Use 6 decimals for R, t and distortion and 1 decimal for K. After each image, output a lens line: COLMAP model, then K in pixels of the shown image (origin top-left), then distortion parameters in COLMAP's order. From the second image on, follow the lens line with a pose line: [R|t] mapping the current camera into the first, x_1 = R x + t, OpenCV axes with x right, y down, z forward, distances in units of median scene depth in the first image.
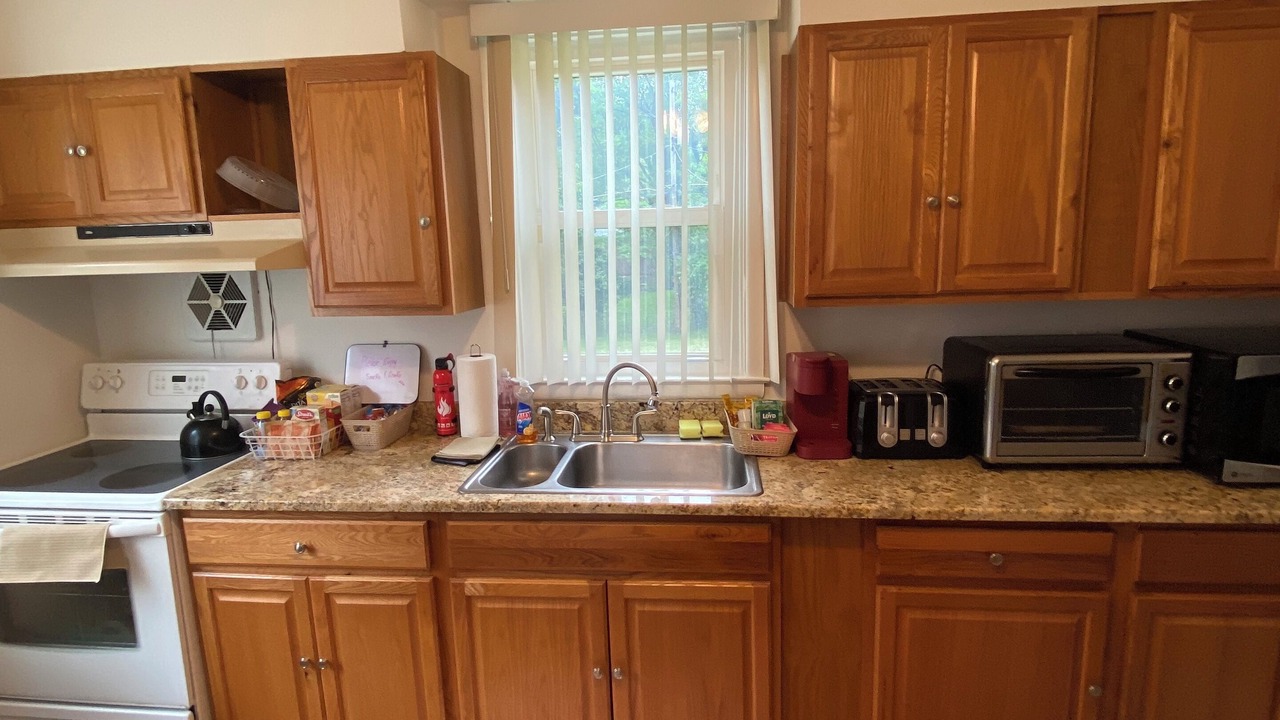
lens RADIAL K [[697.0, 0, 639.3], [0, 697.0, 357.2], [0, 0, 1]] dist [0.036862, -0.023954]
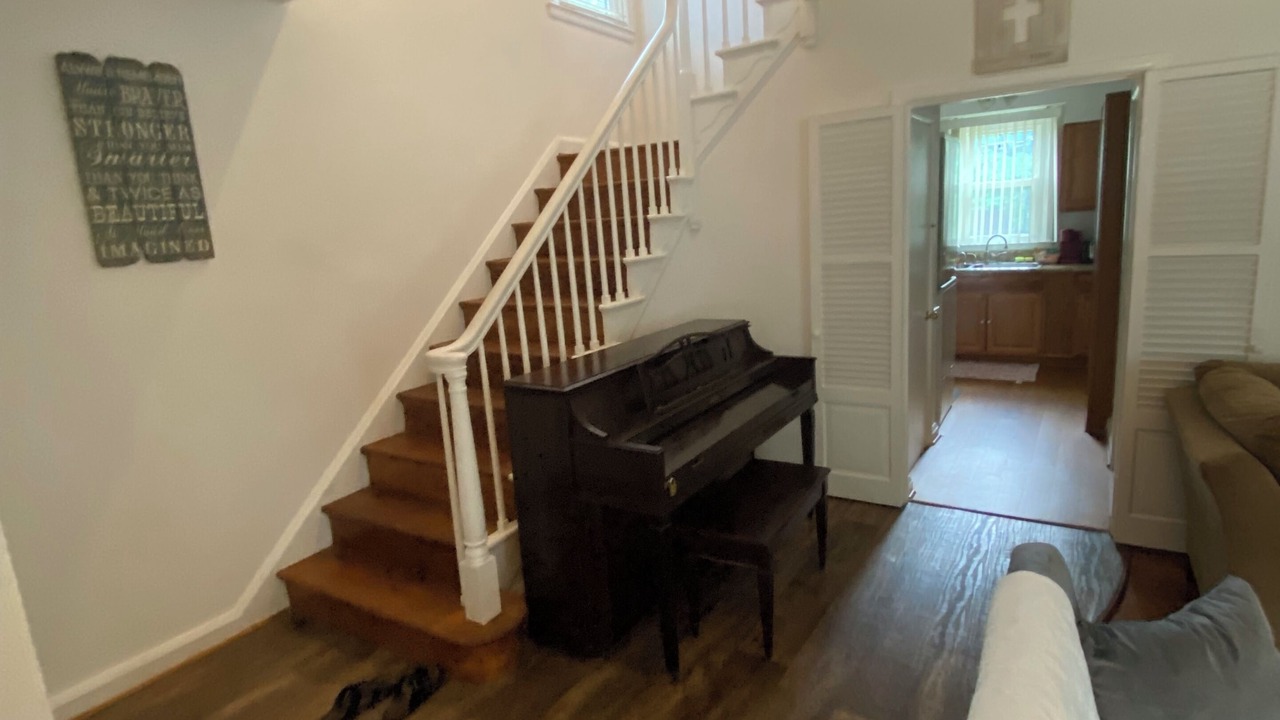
lens RADIAL K [[697.0, 0, 644.7], [0, 697.0, 359.7], [0, 0, 1]] dist [0.036862, -0.023954]
pose [[0.904043, 0.050017, -0.424504, -0.070410], [-0.029697, 0.998080, 0.054355, 0.393202], [0.426408, -0.036532, 0.903793, -2.215502]]
